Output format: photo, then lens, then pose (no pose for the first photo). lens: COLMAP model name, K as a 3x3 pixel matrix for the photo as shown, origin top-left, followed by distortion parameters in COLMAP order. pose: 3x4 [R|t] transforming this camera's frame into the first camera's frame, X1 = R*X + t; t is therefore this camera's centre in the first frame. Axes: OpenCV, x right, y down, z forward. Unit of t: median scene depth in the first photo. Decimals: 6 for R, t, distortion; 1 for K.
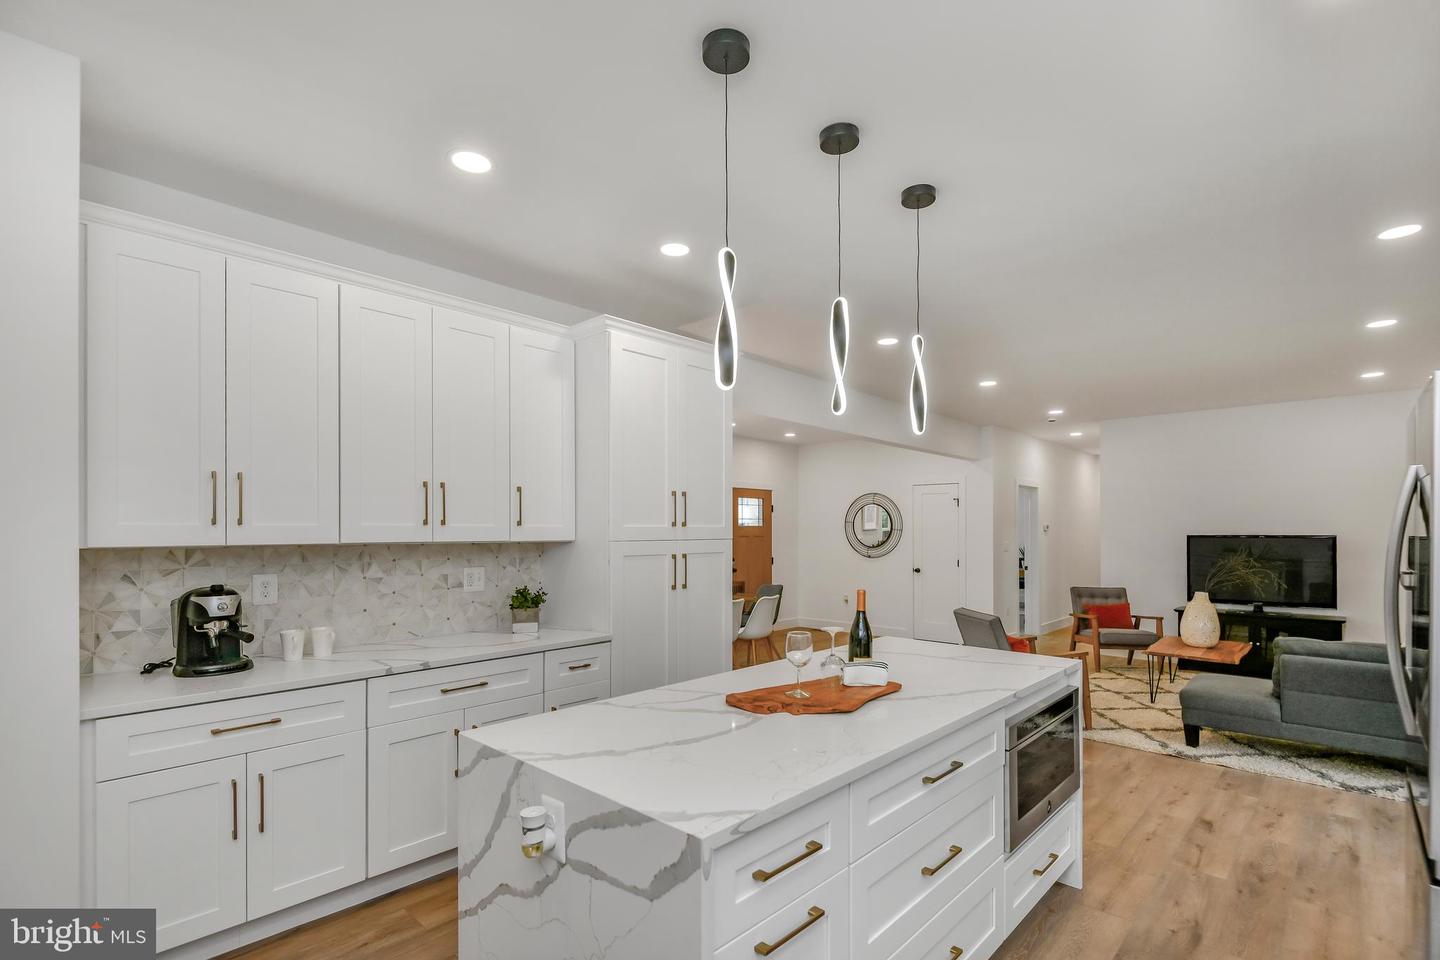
lens RADIAL K [[671.0, 0, 724.2], [0, 671.0, 504.9], [0, 0, 1]] dist [0.033323, -0.019322]
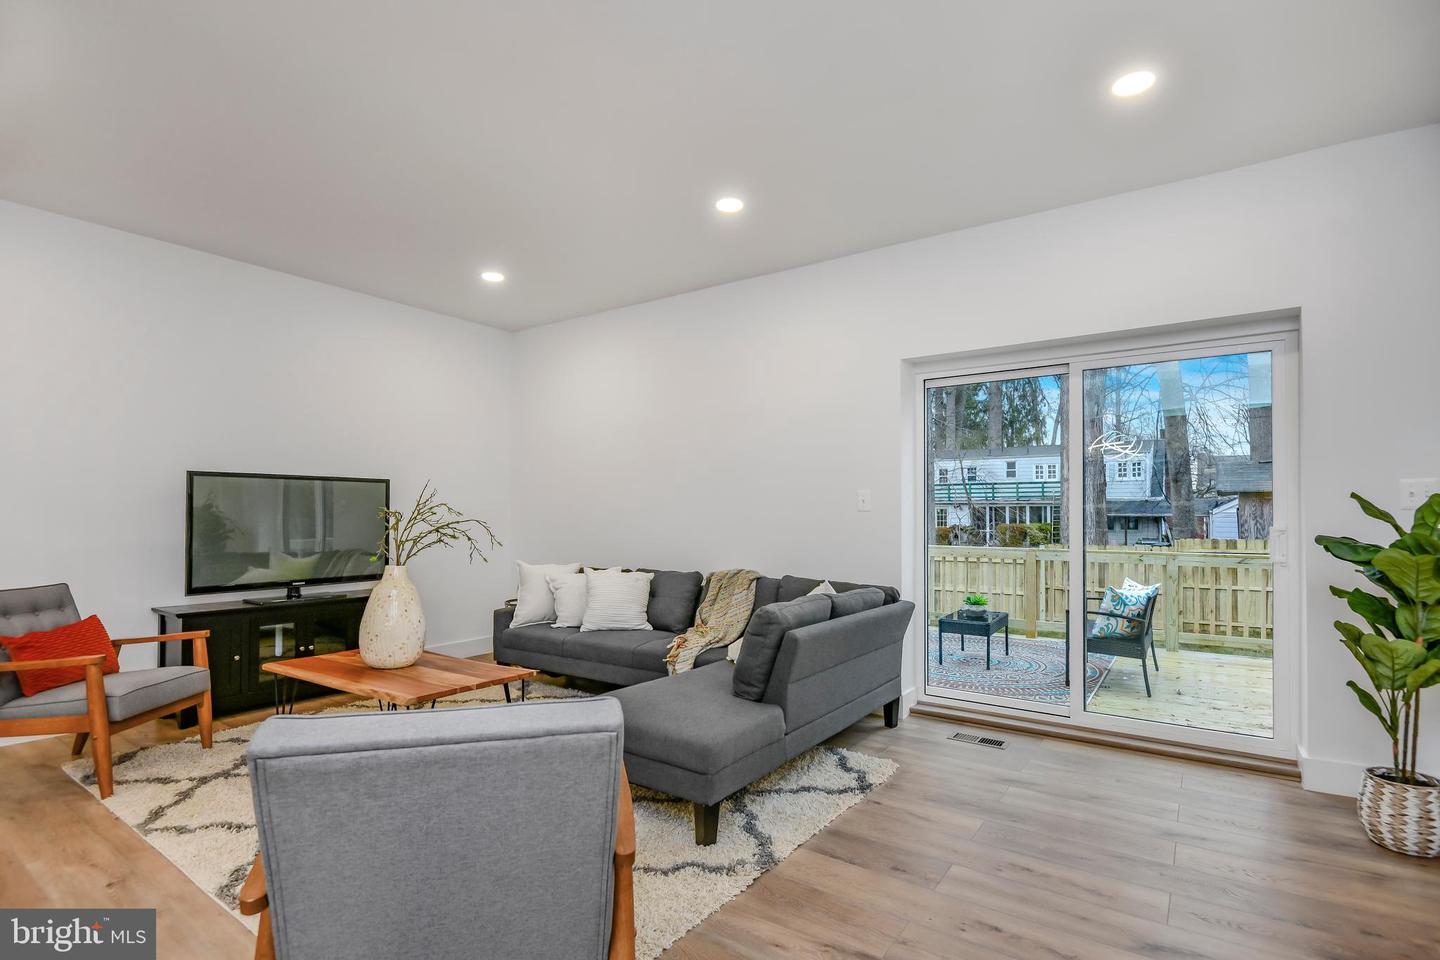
lens RADIAL K [[715.8, 0, 729.1], [0, 715.8, 484.1], [0, 0, 1]] dist [-0.001951, -0.012042]
pose [[-0.121211, 0.037198, 0.991930, 0.090258], [-0.039794, 0.998312, -0.042300, 0.069688], [-0.991829, -0.044600, -0.119526, 0.725052]]
